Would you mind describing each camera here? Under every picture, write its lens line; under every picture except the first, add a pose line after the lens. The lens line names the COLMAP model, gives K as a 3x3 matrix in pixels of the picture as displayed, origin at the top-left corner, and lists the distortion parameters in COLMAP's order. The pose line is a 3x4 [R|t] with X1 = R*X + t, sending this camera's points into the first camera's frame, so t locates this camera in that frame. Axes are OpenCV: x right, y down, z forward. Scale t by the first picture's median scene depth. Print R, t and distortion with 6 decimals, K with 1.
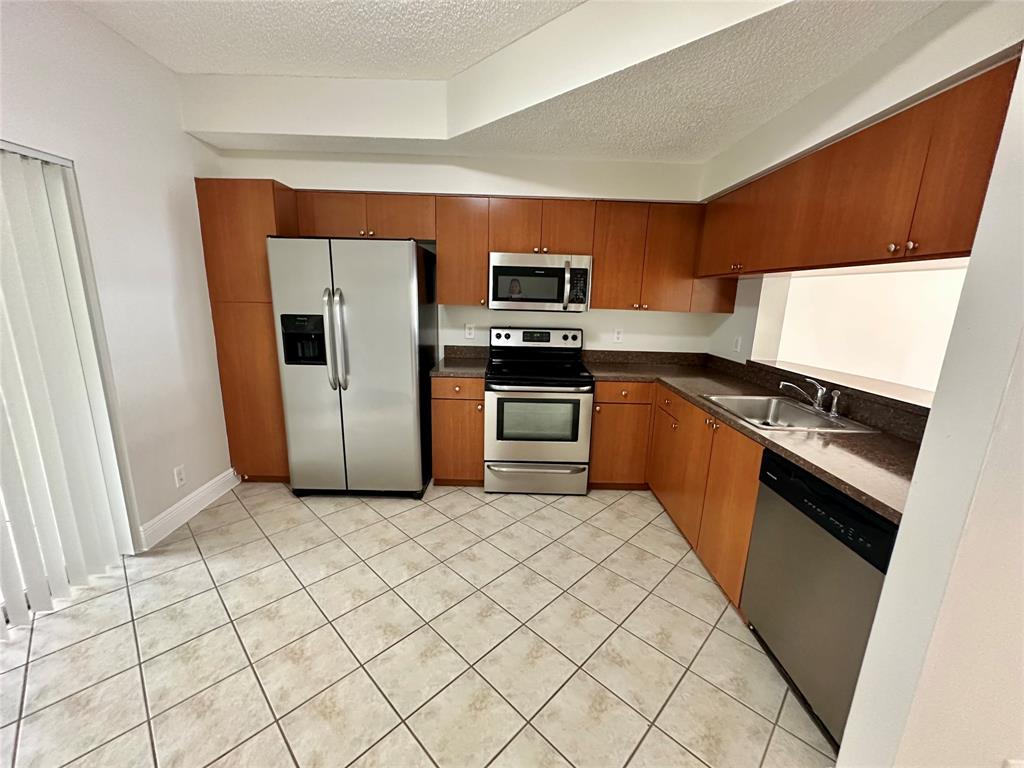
lens RADIAL K [[411.6, 0, 512.1], [0, 411.6, 384.5], [0, 0, 1]] dist [0.000966, 0.000211]
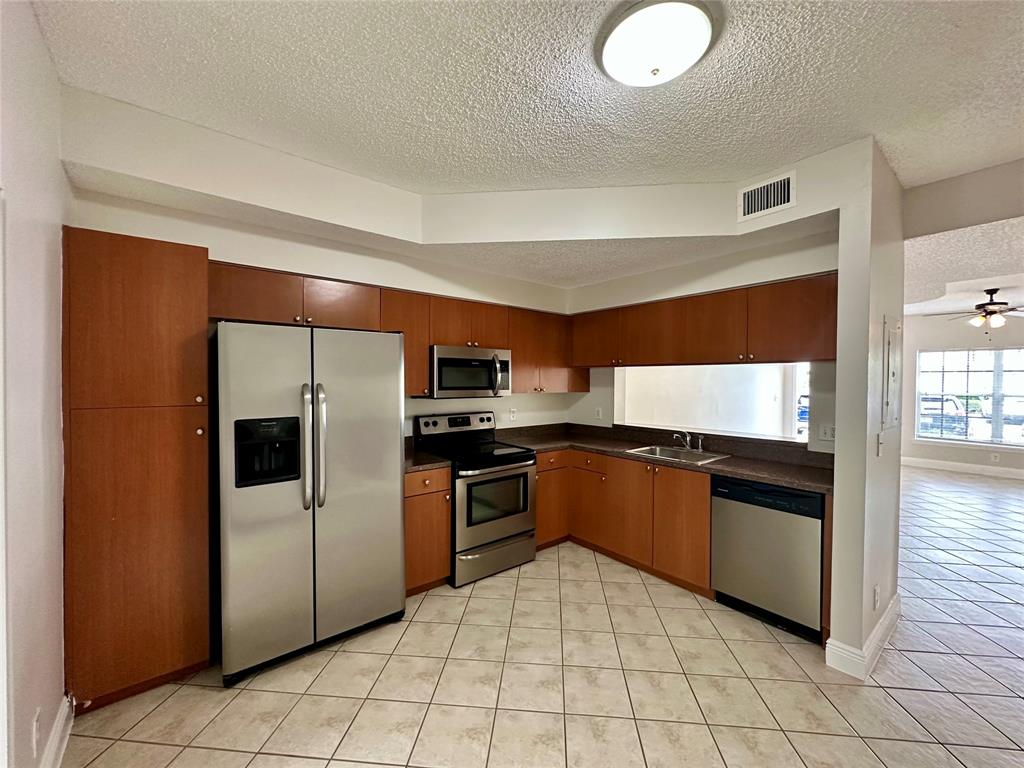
lens RADIAL K [[411.6, 0, 515.2], [0, 411.6, 384.7], [0, 0, 1]] dist [0.000966, 0.000211]
pose [[0.775135, -0.031364, 0.631017, -0.566909], [0.150296, 0.979249, -0.135949, -0.050360], [-0.613659, 0.200218, 0.763764, 0.097727]]
